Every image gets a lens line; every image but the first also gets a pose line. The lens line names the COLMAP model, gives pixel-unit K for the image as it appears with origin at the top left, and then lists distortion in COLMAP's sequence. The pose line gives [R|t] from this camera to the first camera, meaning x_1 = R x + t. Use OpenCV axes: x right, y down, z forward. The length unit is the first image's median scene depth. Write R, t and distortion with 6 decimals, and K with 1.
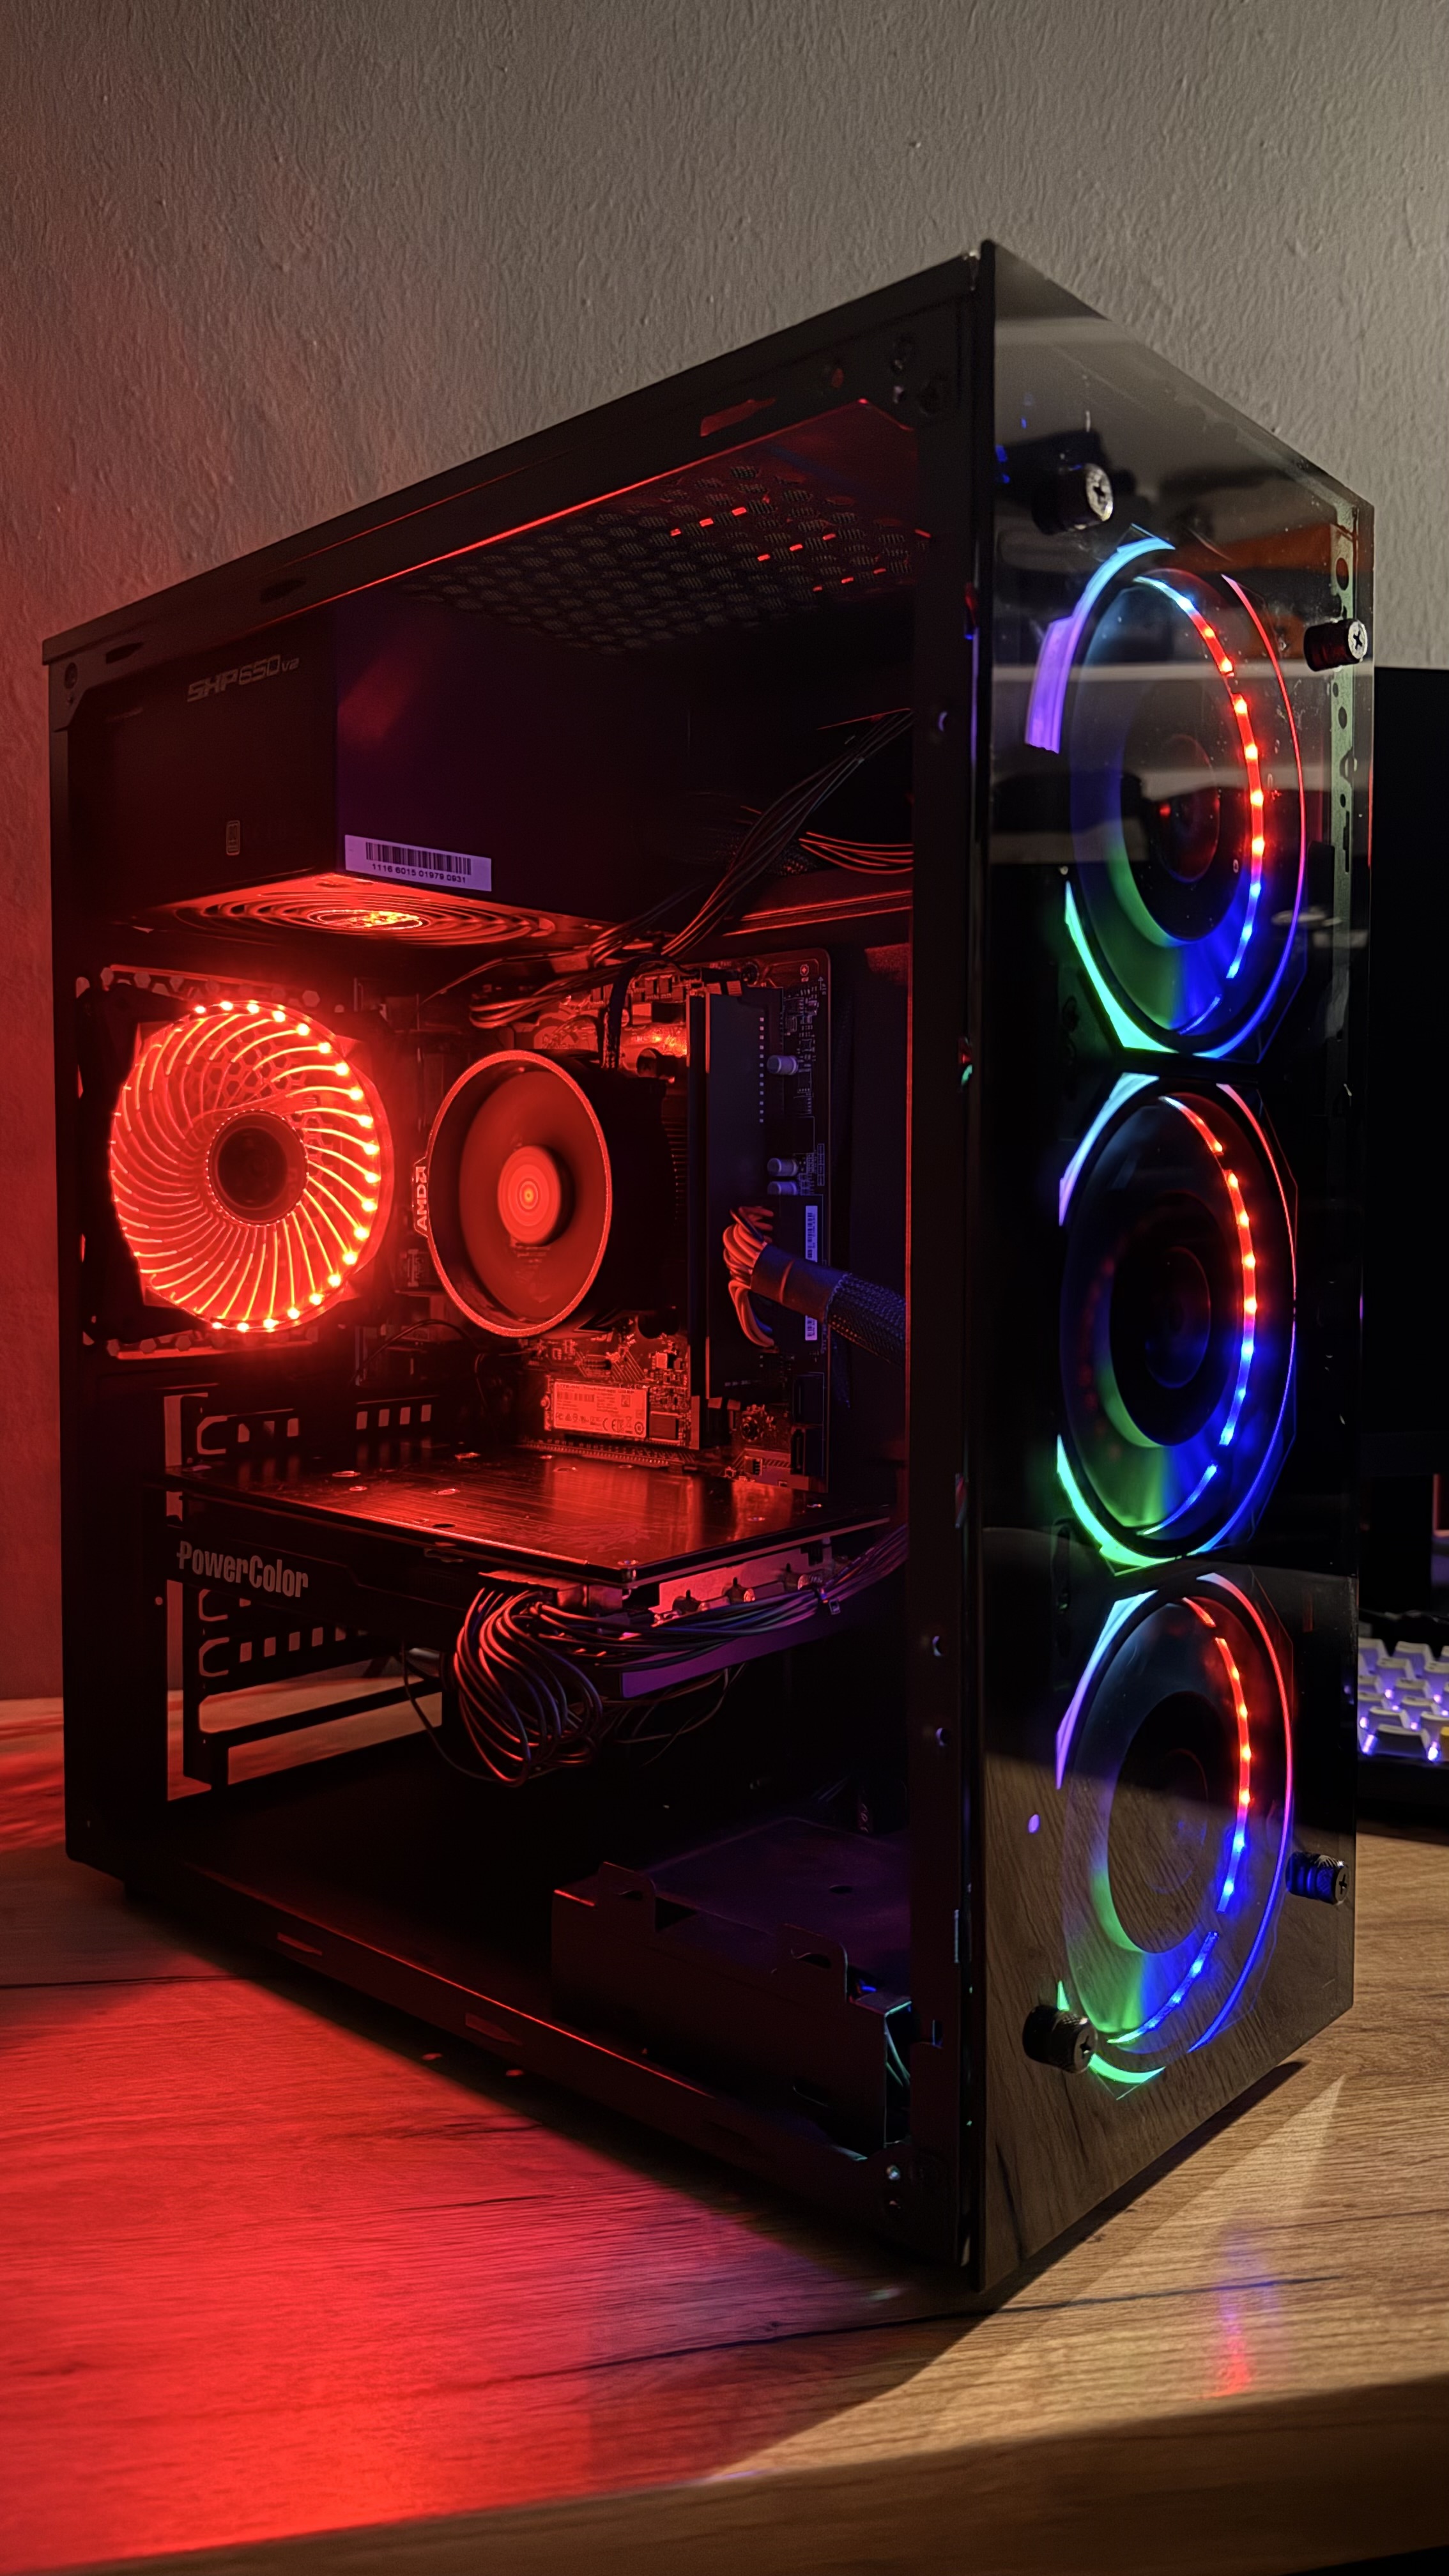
lens RADIAL K [[1850.7, 0, 715.7], [0, 1850.7, 1296.9], [0, 0, 1]] dist [0.090457, -0.131009]
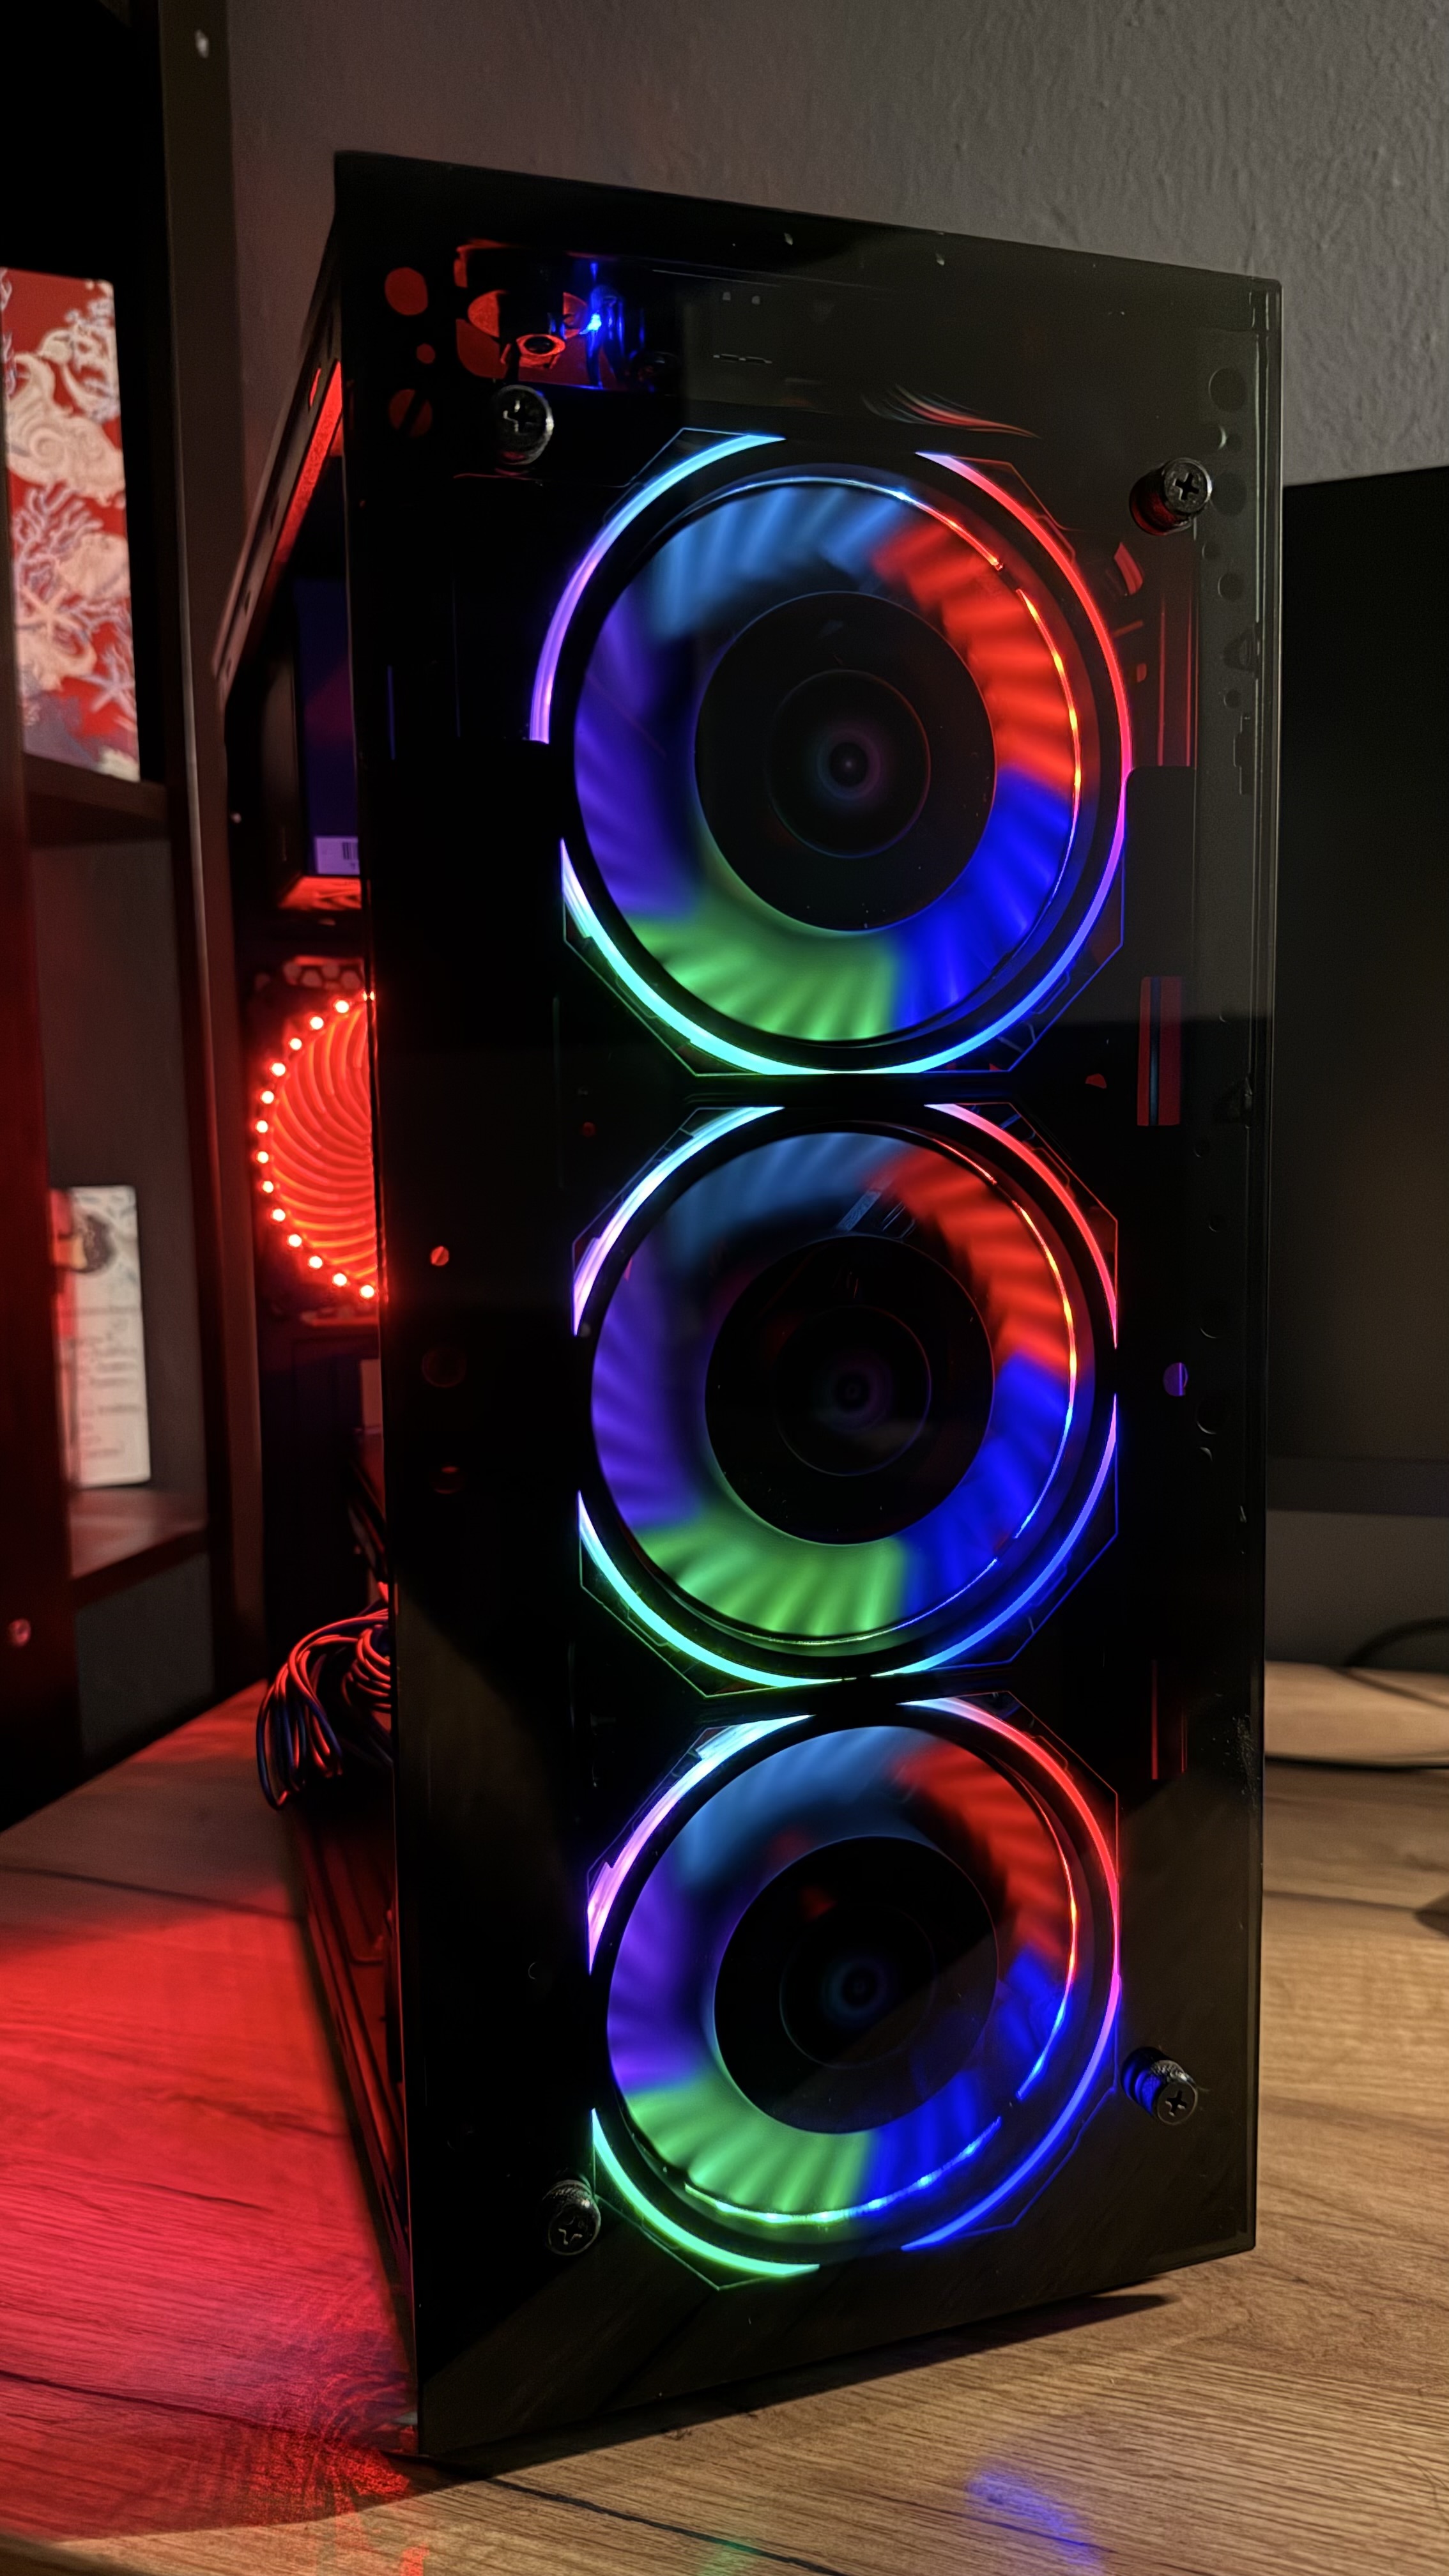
lens RADIAL K [[1882.6, 0, 724.5], [0, 1882.6, 1288.0], [0, 0, 1]] dist [-0.005007, -0.004336]
pose [[0.864005, 0.036898, -0.502130, 0.588434], [-0.001763, 0.997527, 0.070269, -0.090344], [0.503480, -0.059828, 0.861933, 0.257665]]
